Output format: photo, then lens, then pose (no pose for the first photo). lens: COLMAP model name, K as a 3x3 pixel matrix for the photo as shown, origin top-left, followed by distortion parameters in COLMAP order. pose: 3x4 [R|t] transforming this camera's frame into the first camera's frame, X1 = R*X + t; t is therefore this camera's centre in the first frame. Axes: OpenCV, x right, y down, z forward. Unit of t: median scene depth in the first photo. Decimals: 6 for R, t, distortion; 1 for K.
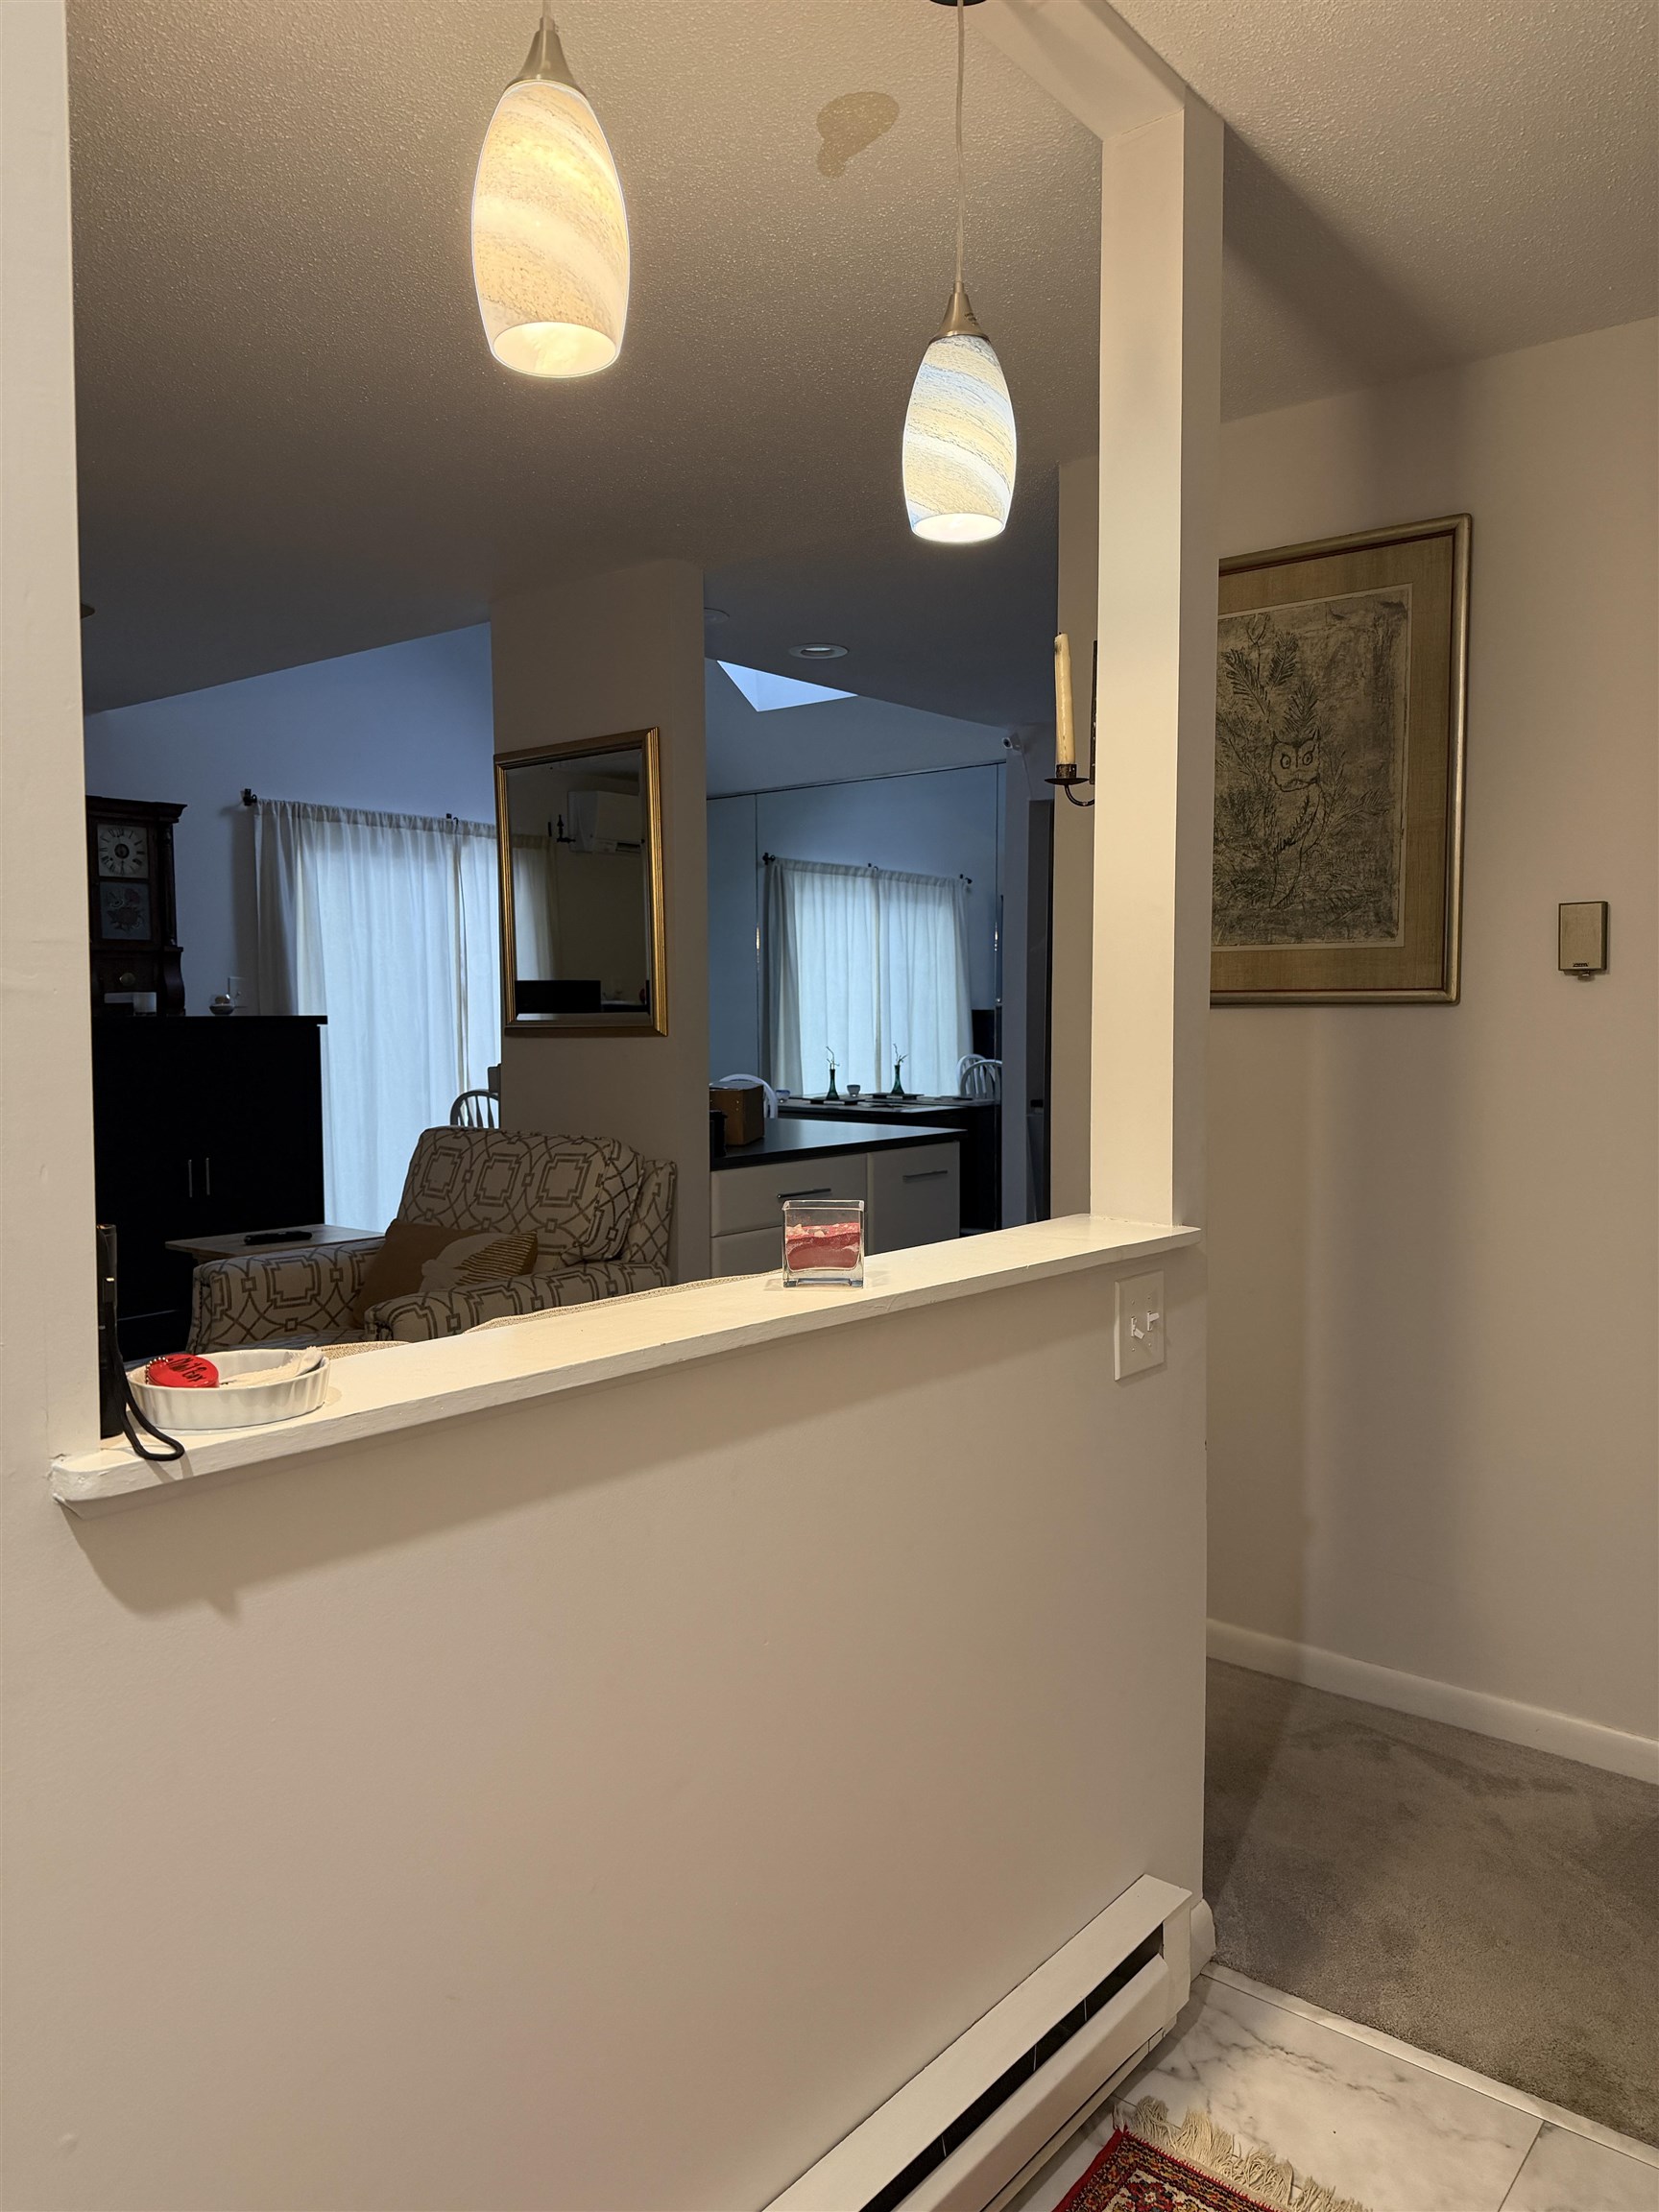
lens RADIAL K [[1534.3, 0, 829.5], [0, 1534.3, 1106.0], [0, 0, 1]] dist [0.171215, -0.383331]
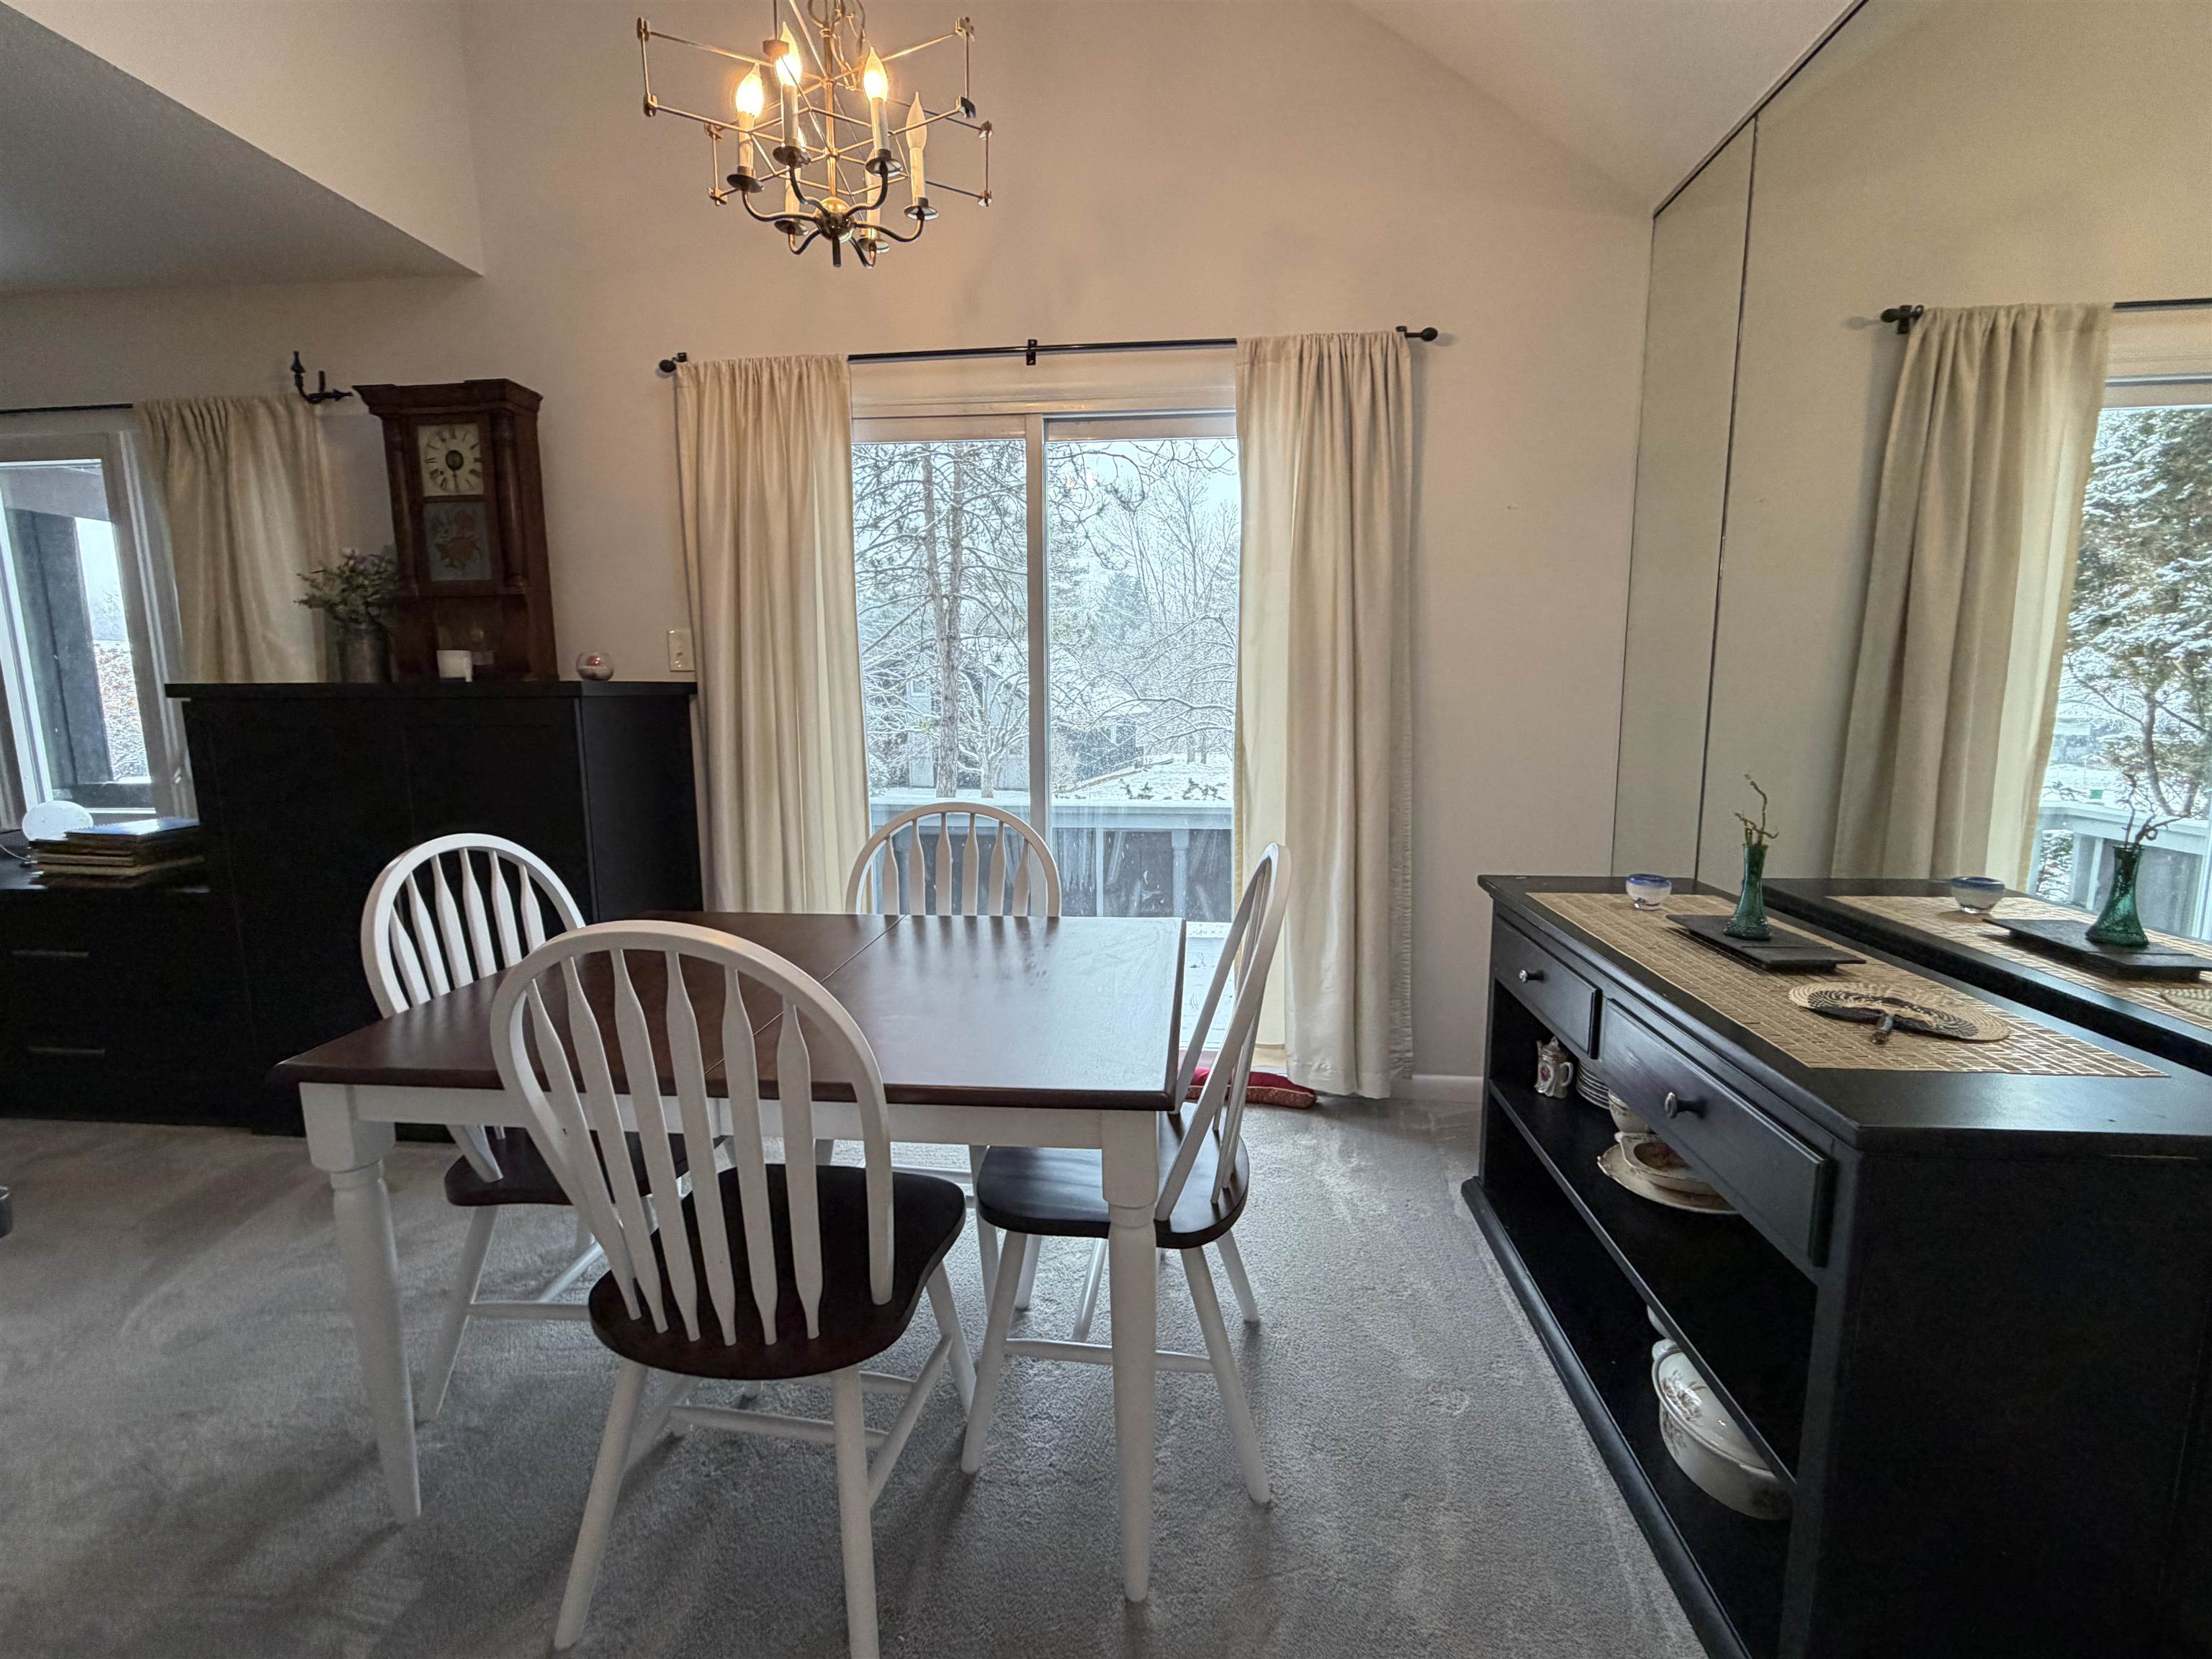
lens RADIAL K [[961.7, 0, 1106.0], [0, 961.7, 829.5], [0, 0, 1]] dist [0.006112, 0.000097]
pose [[0.548319, 0.121668, -0.827371, 0.158574], [-0.050948, 0.992382, 0.112168, -0.072691], [0.834716, -0.019351, 0.550341, 1.311242]]
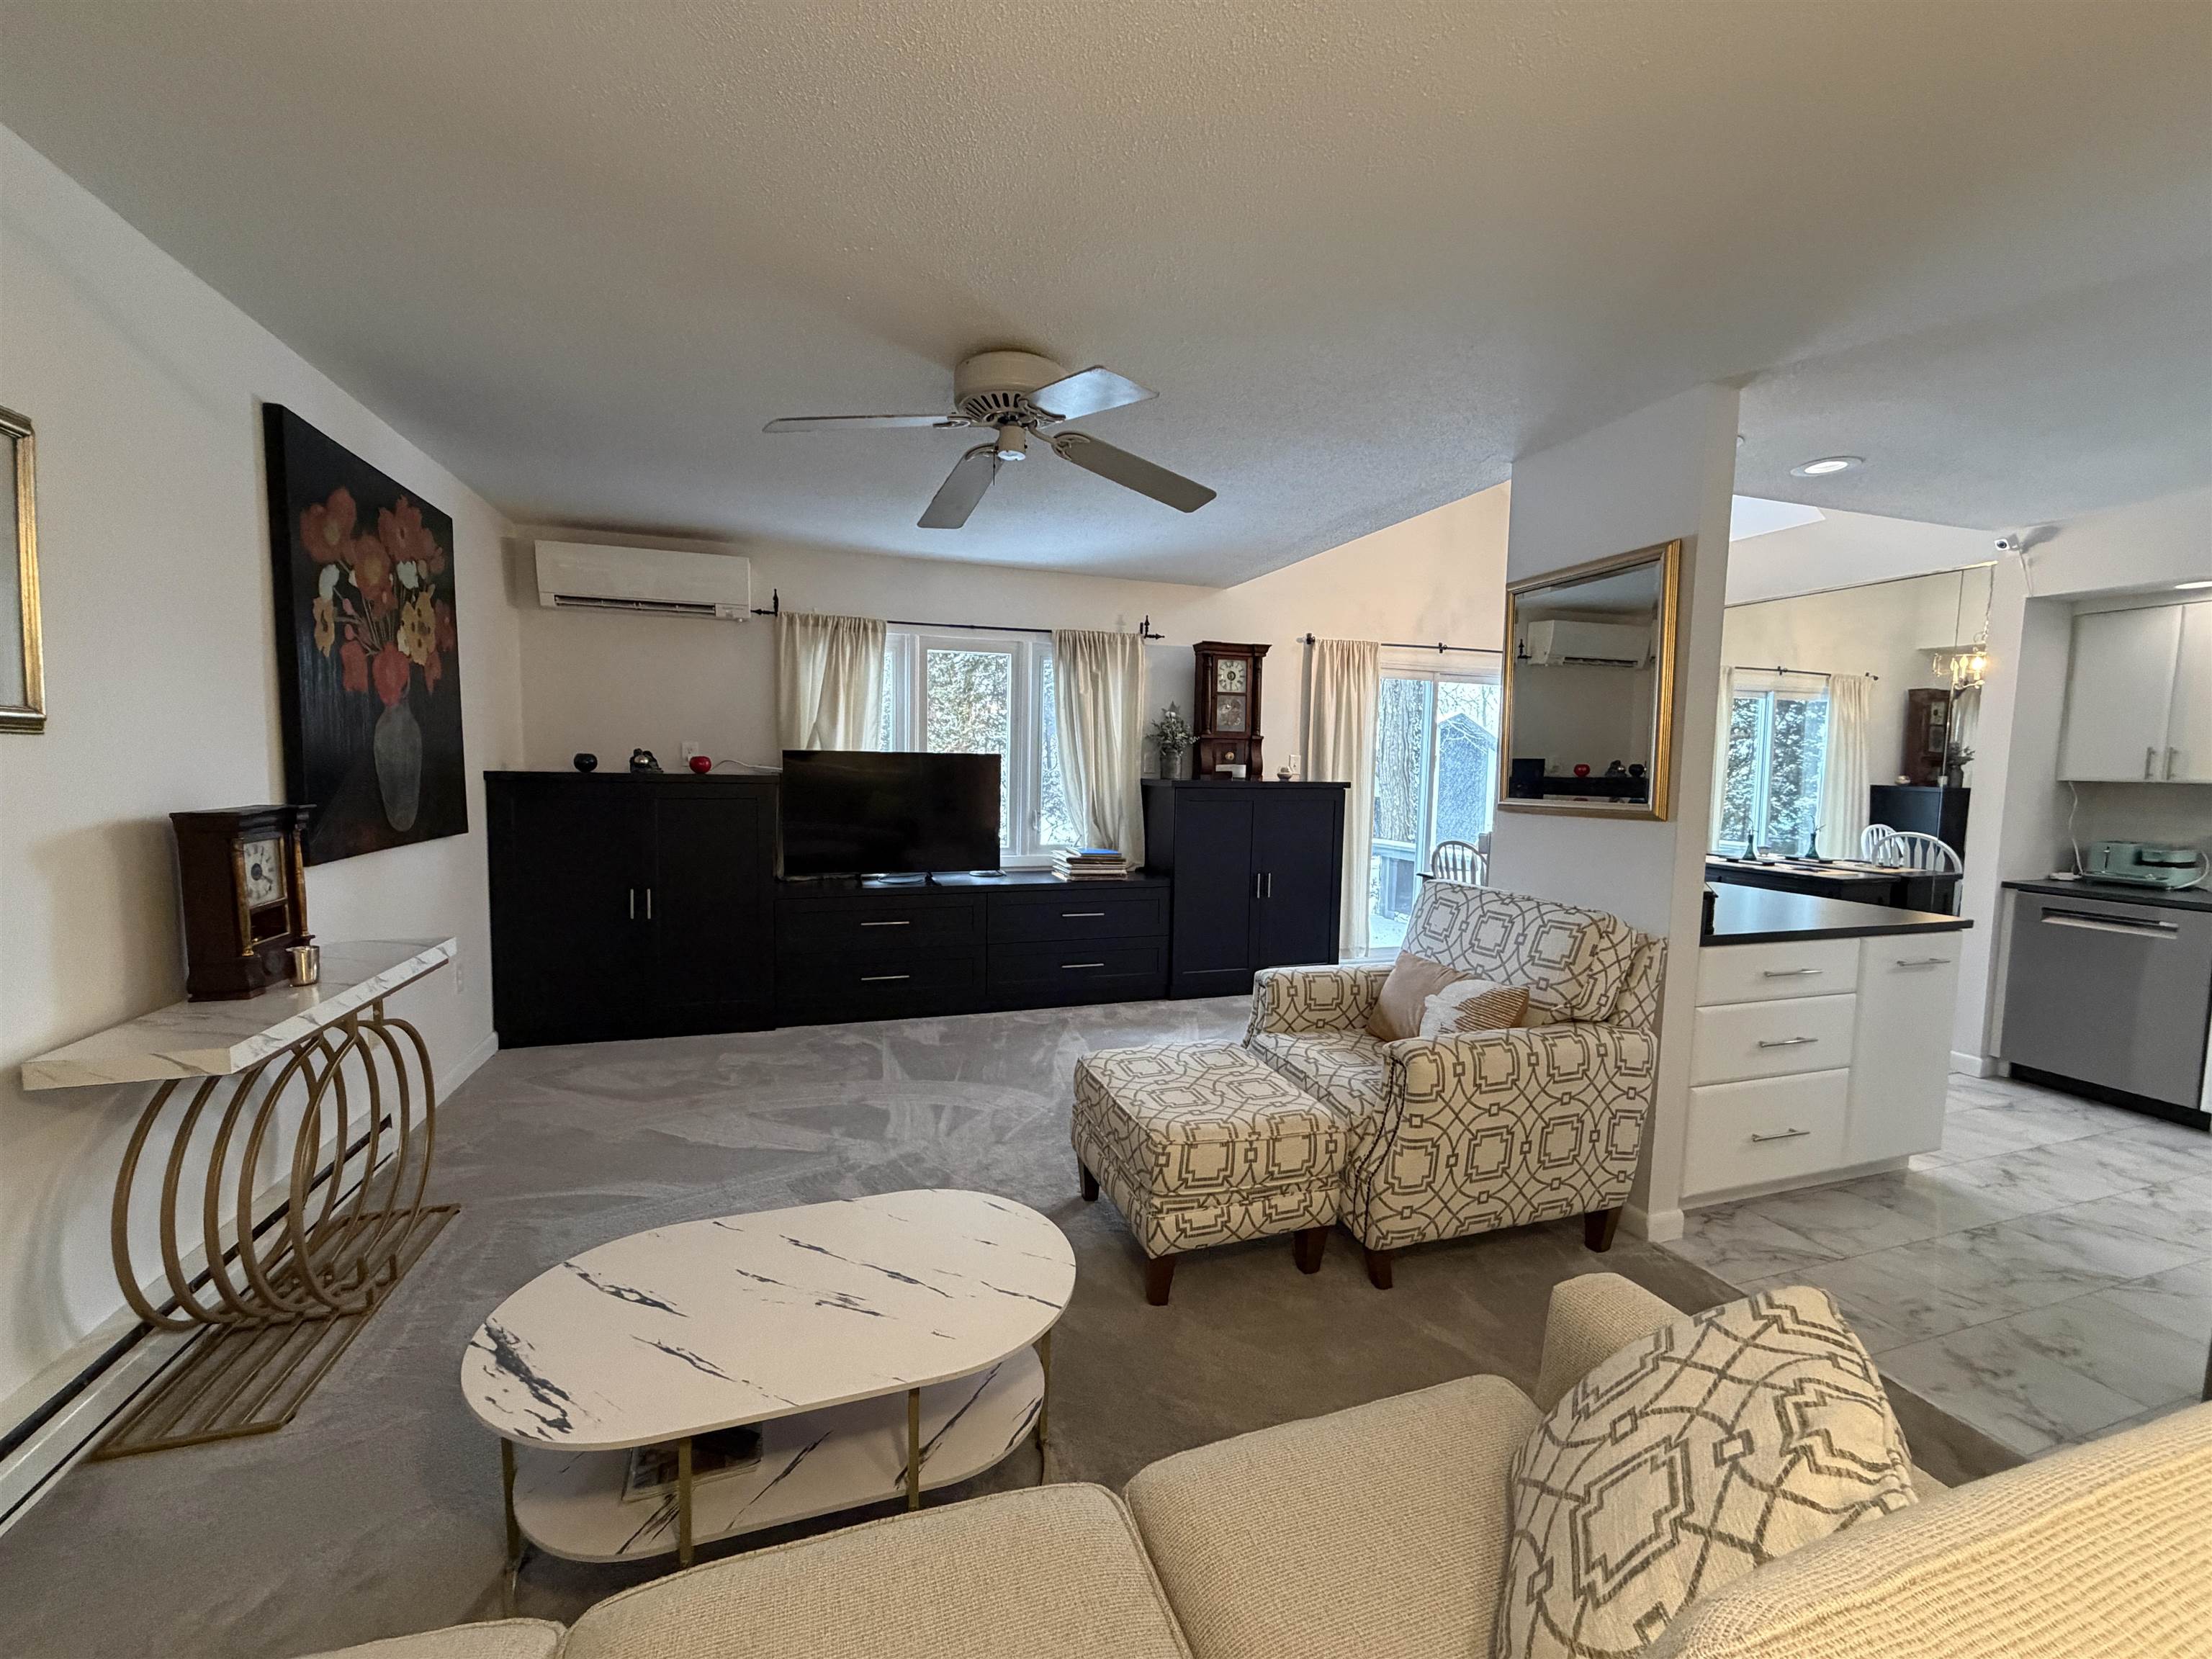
lens RADIAL K [[878.3, 0, 1099.8], [0, 878.3, 830.2], [0, 0, 1]] dist [-0.001293, 0.000140]
pose [[0.838907, 0.061660, -0.540771, -0.093359], [-0.055855, 0.998070, 0.027153, -0.030077], [0.541402, 0.007426, 0.840731, 0.230186]]
